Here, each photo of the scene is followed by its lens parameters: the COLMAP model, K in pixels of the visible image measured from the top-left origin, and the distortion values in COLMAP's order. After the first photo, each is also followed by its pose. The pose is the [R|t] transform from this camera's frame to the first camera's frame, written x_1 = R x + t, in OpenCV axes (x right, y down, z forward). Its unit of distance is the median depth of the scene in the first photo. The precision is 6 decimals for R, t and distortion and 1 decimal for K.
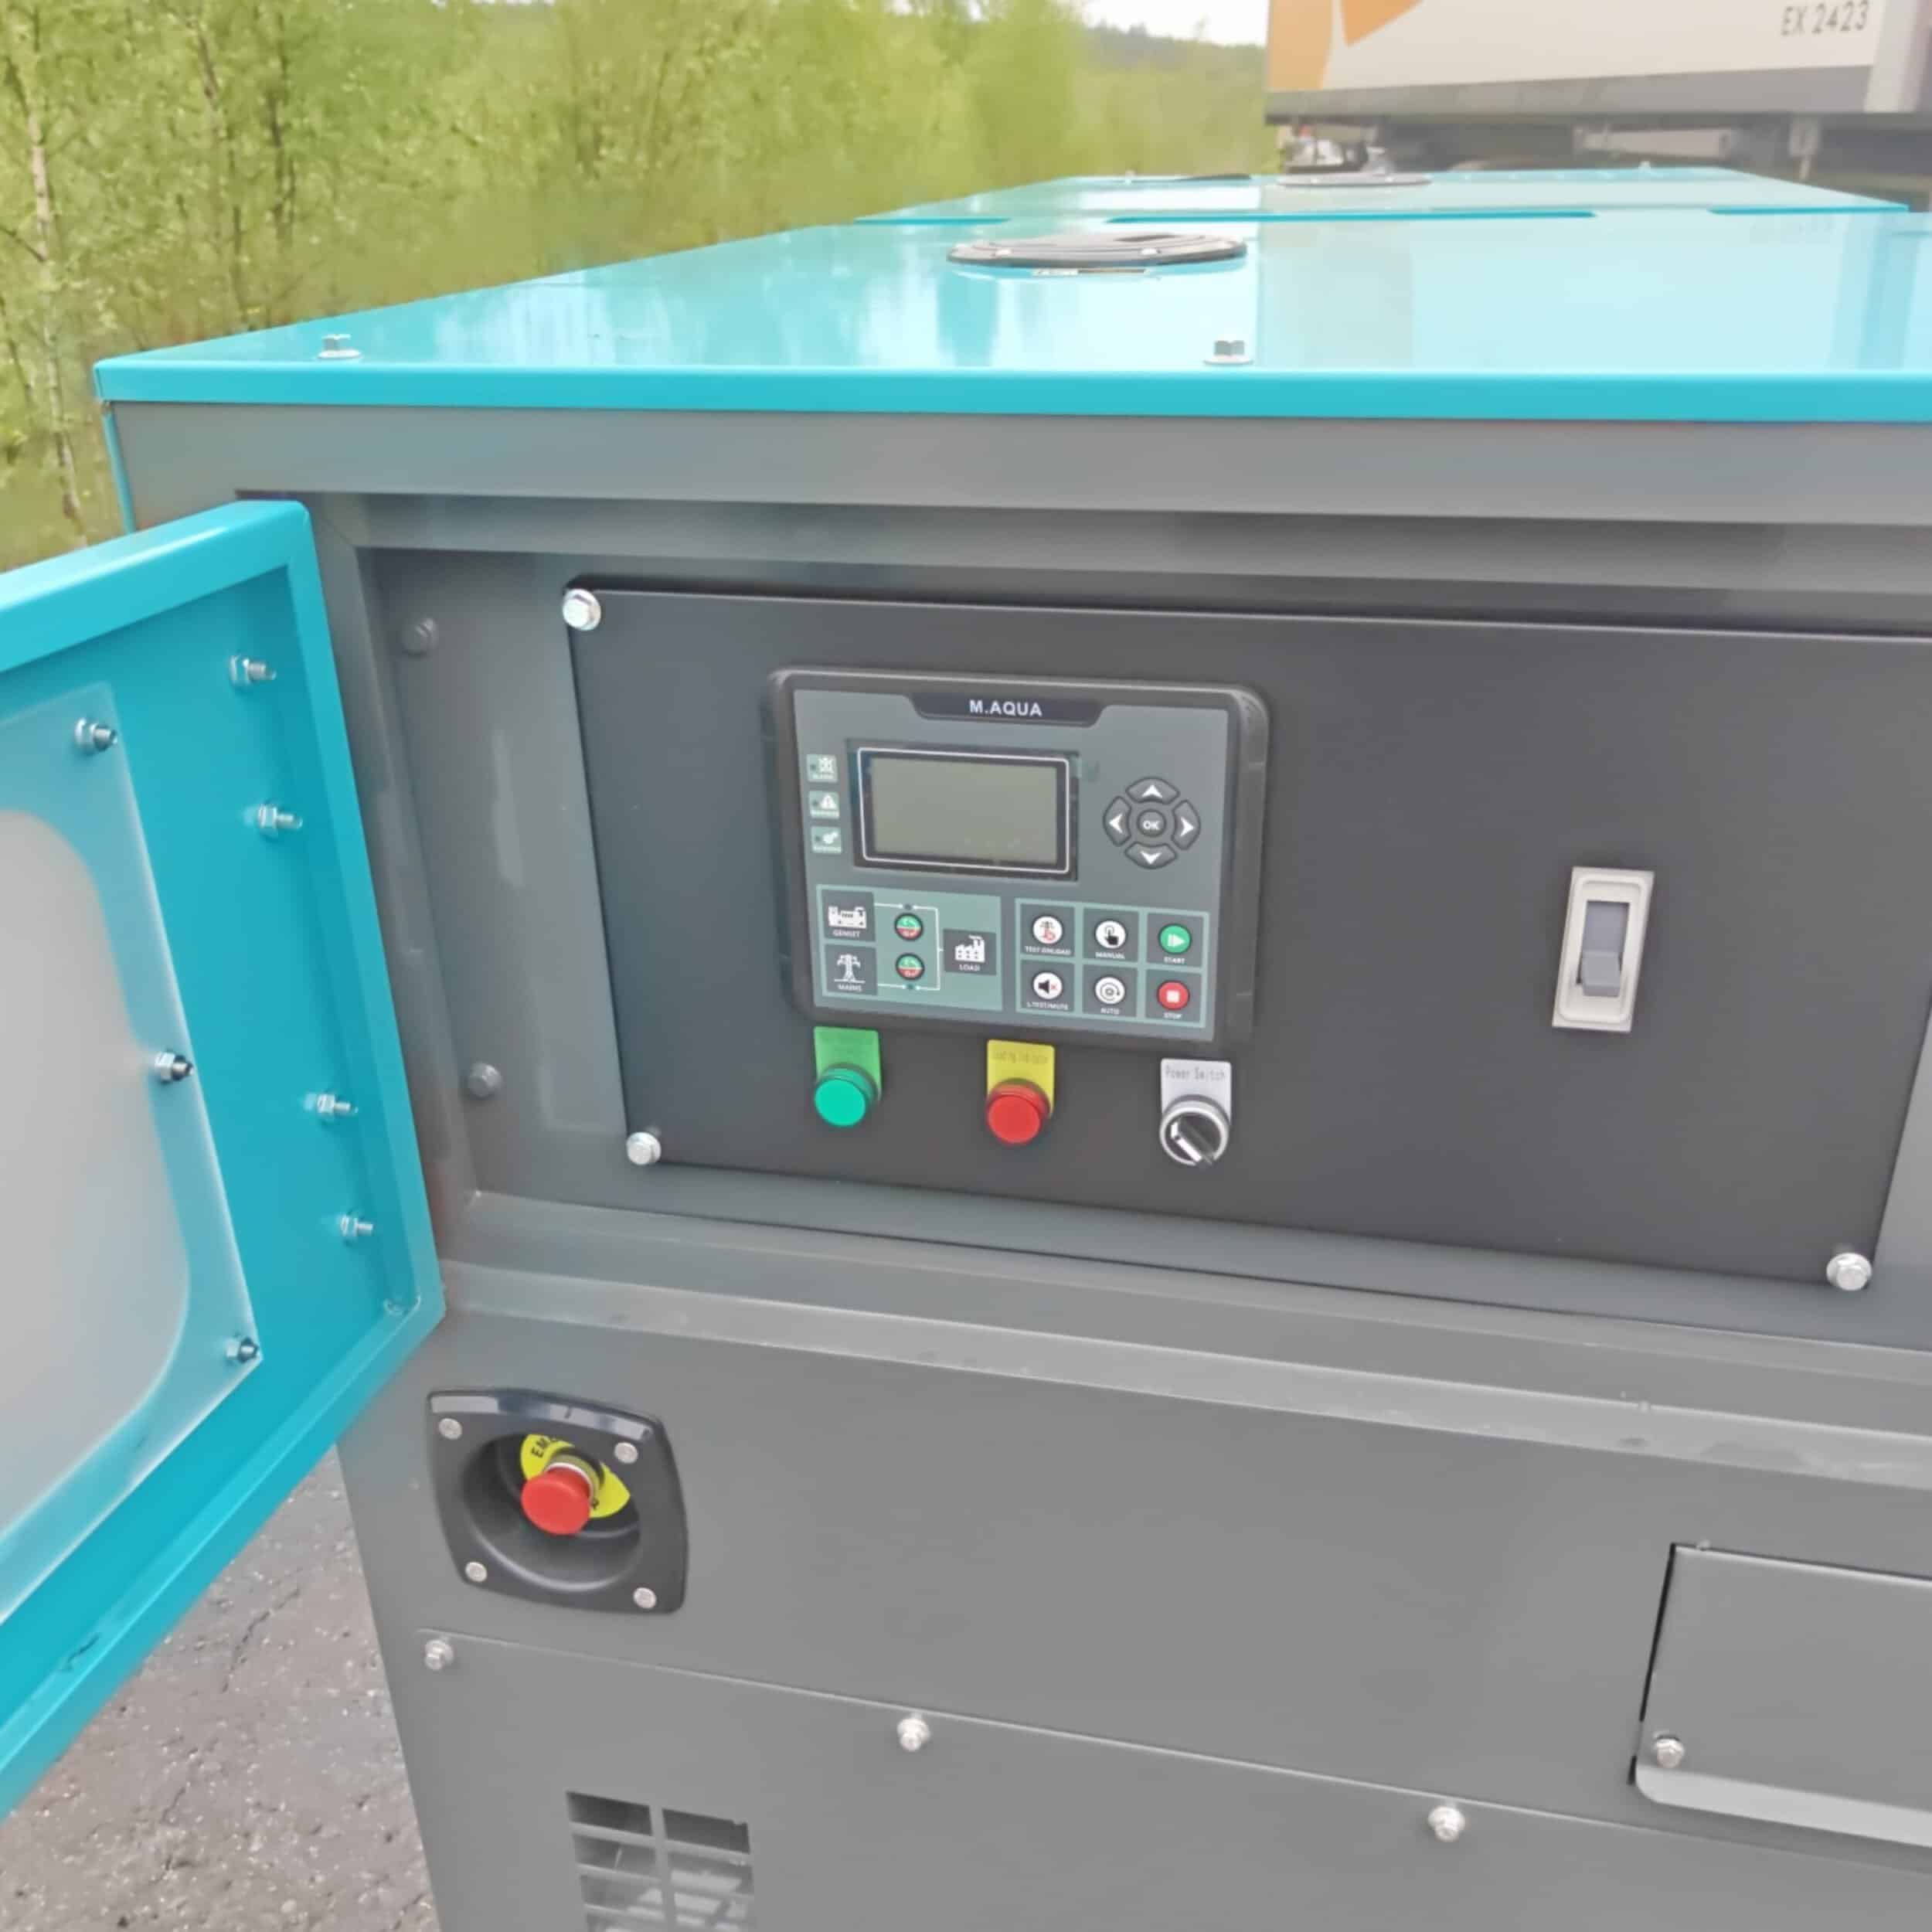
lens RADIAL K [[1787.0, 0, 1008.4], [0, 1787.0, 967.8], [0, 0, 1]] dist [0.003998, 0.015947]
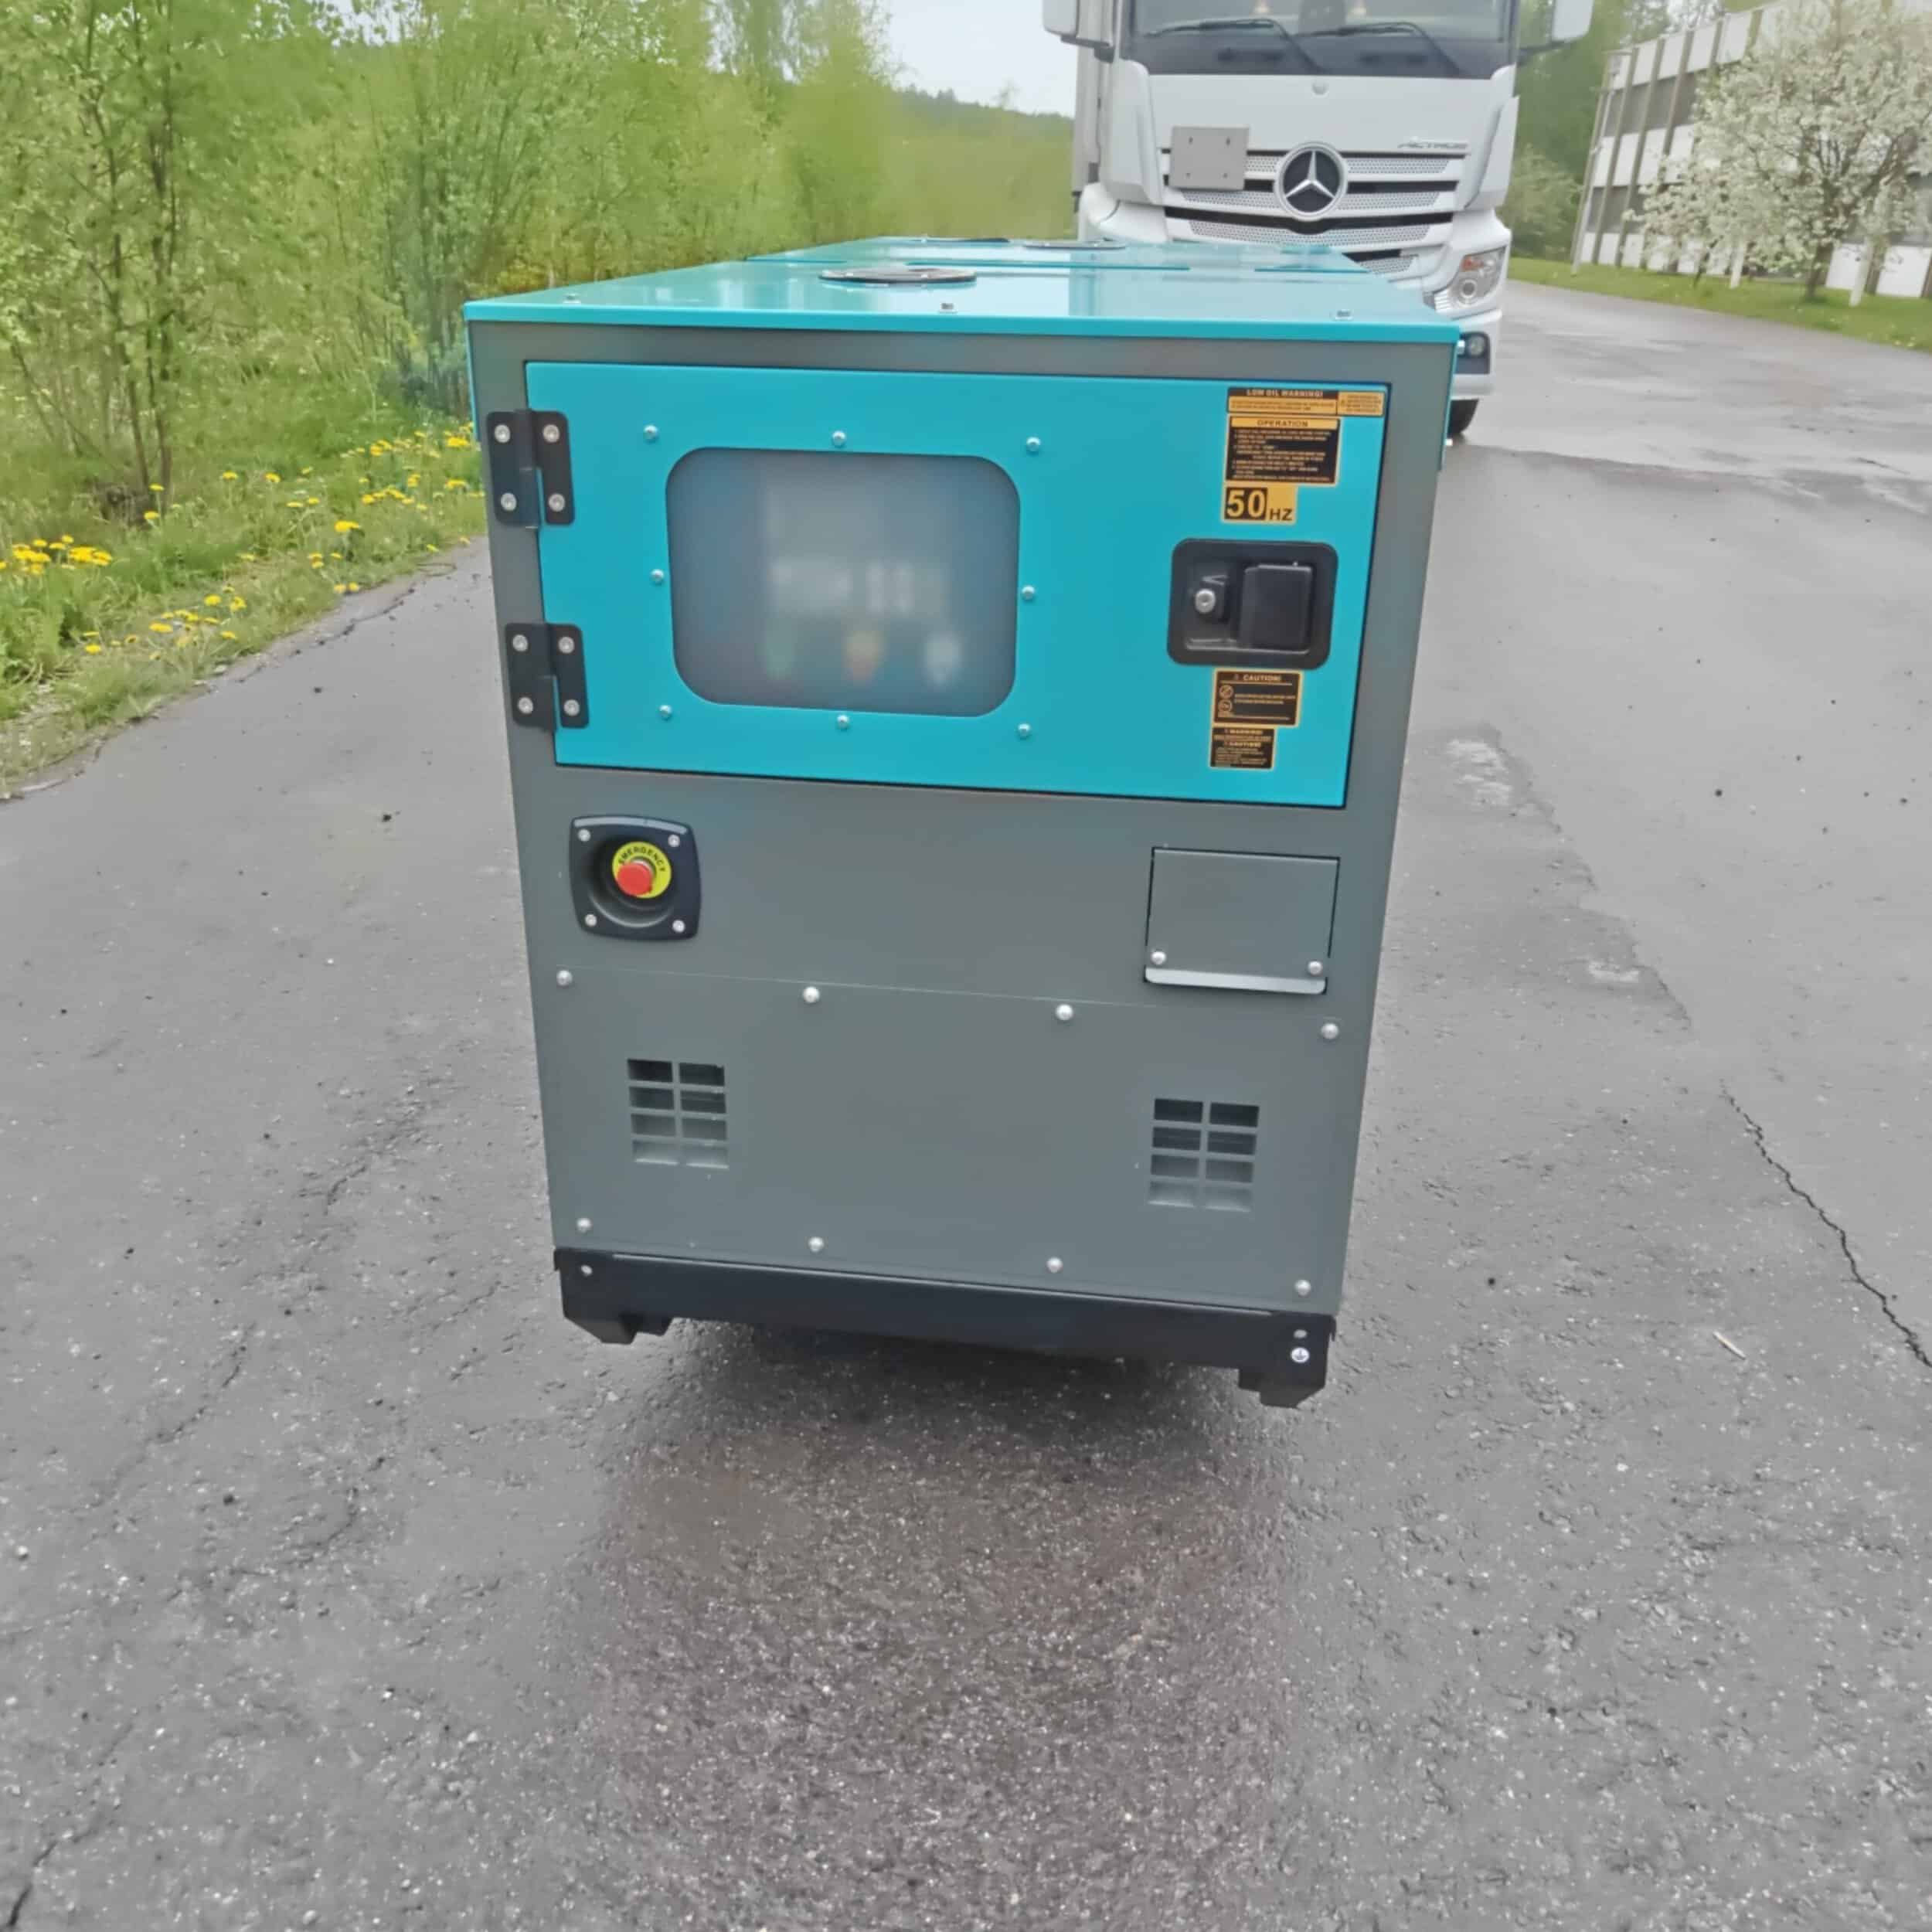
lens RADIAL K [[1769.9, 0, 966.0], [0, 1769.9, 966.0], [0, 0, 1]] dist [0.069289, -0.062062]
pose [[0.996785, -0.003440, 0.080050, -0.003618], [0.005724, 0.999582, -0.028328, 0.042766], [-0.079919, 0.028695, 0.996388, -0.096946]]
